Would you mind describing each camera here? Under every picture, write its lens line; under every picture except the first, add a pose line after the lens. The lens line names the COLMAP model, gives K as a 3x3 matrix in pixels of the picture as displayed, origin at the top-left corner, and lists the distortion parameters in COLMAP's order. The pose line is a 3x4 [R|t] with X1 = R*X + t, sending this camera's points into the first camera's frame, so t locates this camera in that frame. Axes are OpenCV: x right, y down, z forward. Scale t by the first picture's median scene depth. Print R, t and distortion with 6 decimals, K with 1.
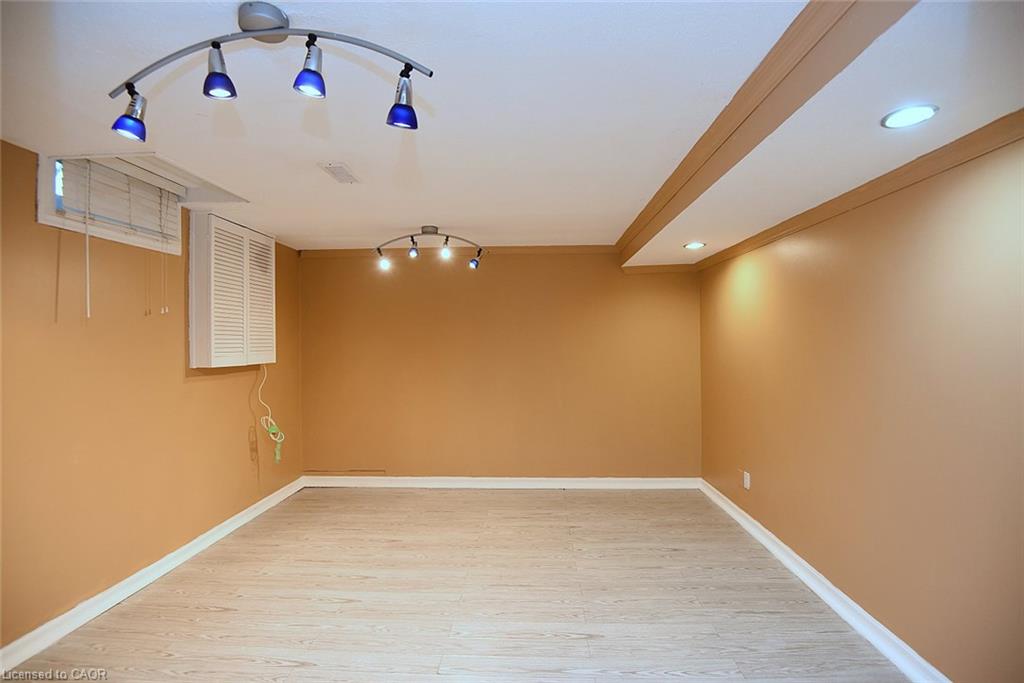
lens RADIAL K [[477.0, 0, 508.0], [0, 477.0, 342.1], [0, 0, 1]] dist [-0.019869, -0.015230]
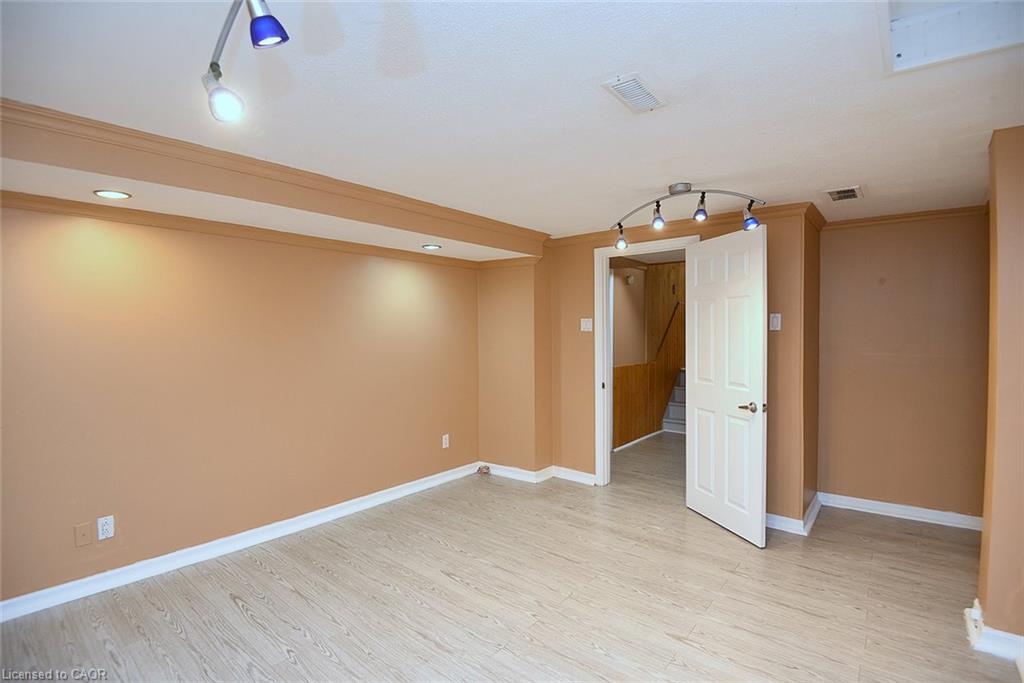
lens RADIAL K [[477.0, 0, 513.5], [0, 477.0, 339.0], [0, 0, 1]] dist [-0.019869, -0.015230]
pose [[-0.809302, 0.002752, 0.587386, -0.588663], [0.013163, 0.999823, 0.013451, -0.009761], [-0.587245, 0.018618, -0.809195, 1.597792]]
